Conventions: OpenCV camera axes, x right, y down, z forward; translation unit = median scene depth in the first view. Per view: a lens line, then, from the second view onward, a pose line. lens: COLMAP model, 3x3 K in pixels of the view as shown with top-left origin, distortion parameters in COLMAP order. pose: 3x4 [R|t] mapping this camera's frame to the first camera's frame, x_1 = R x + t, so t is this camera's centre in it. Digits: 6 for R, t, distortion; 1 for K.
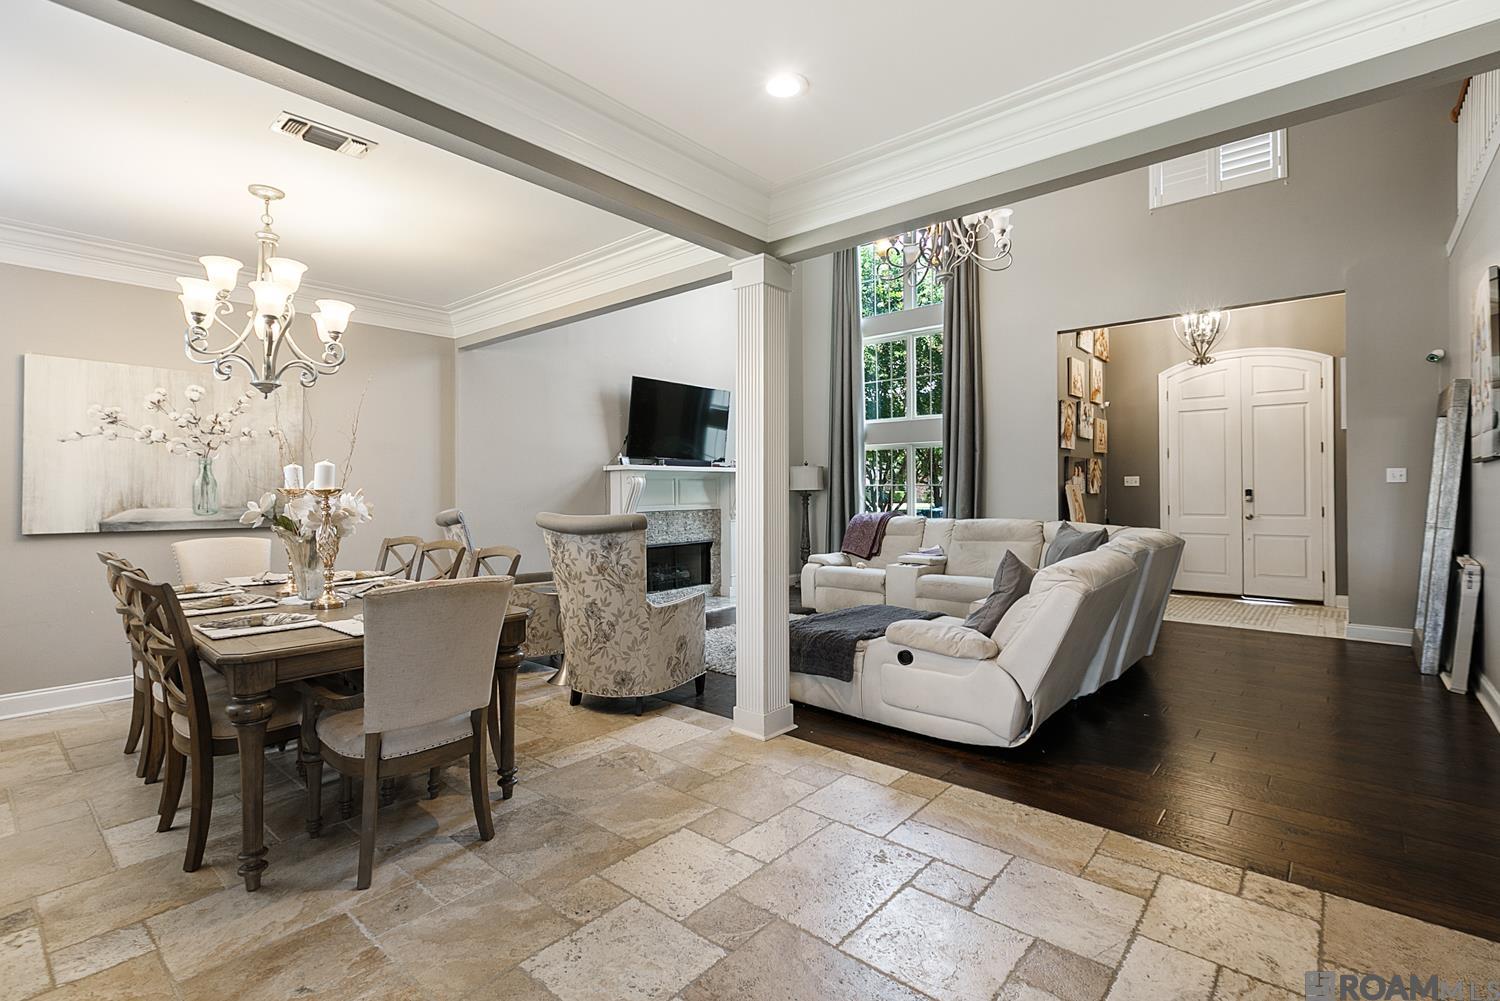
lens RADIAL K [[694.7, 0, 746.9], [0, 694.7, 492.8], [0, 0, 1]] dist [0.000574, -0.000473]
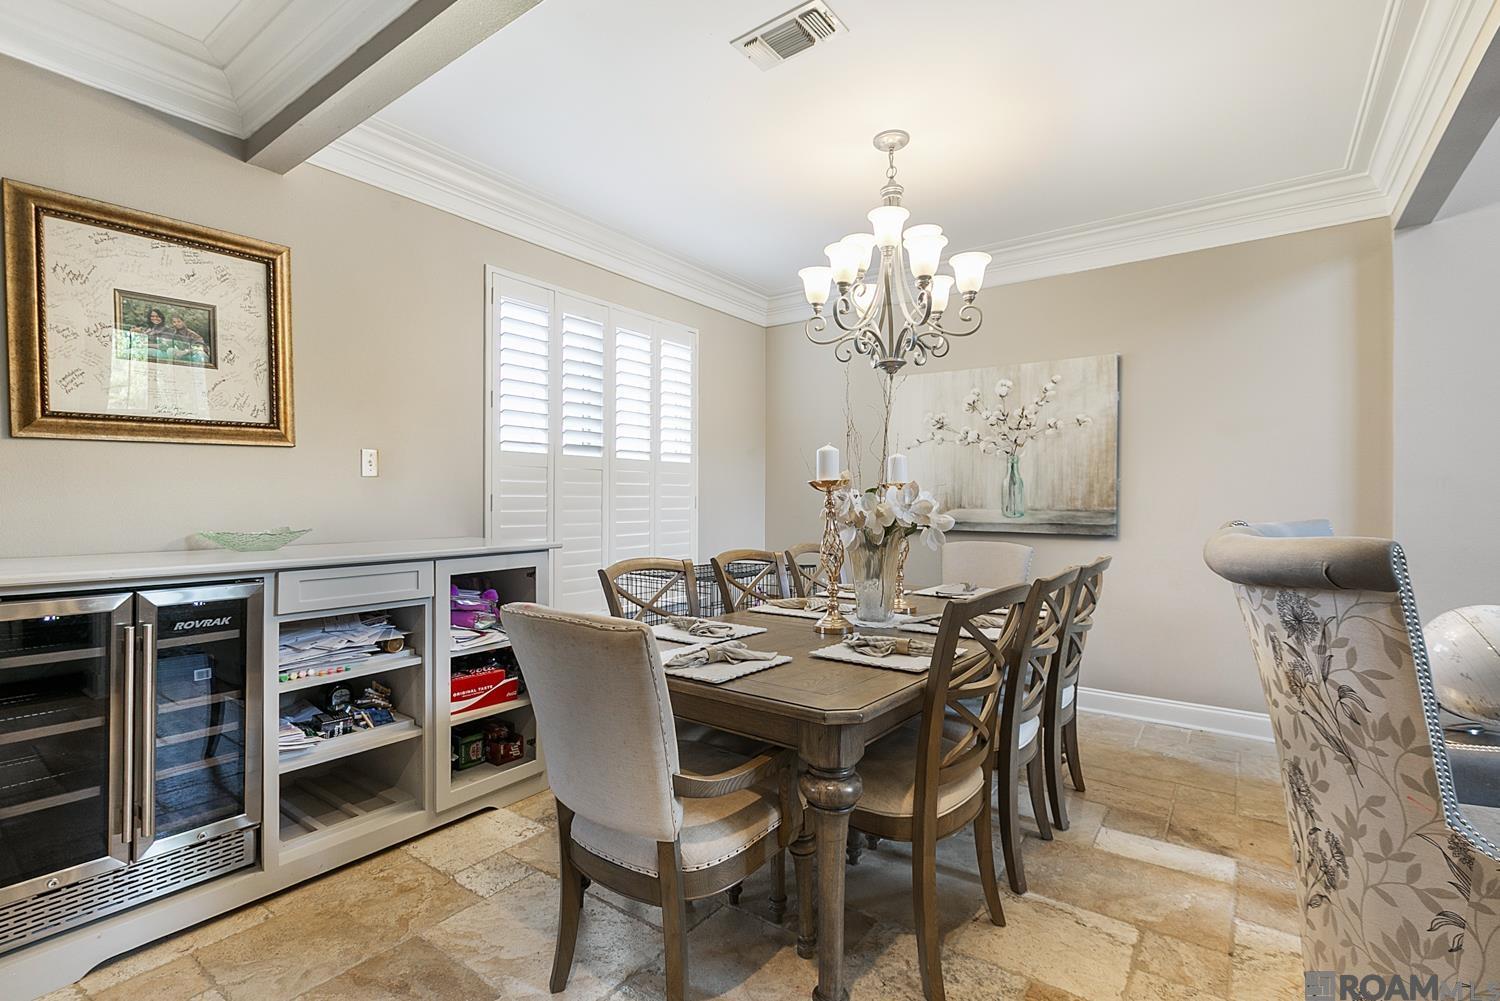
lens RADIAL K [[694.7, 0, 747.4], [0, 694.7, 496.6], [0, 0, 1]] dist [0.000574, -0.000473]
pose [[0.077117, -0.005236, -0.997008, 0.123657], [-0.009319, 0.999939, -0.005972, 0.013376], [0.996978, 0.009752, 0.077064, 0.598953]]
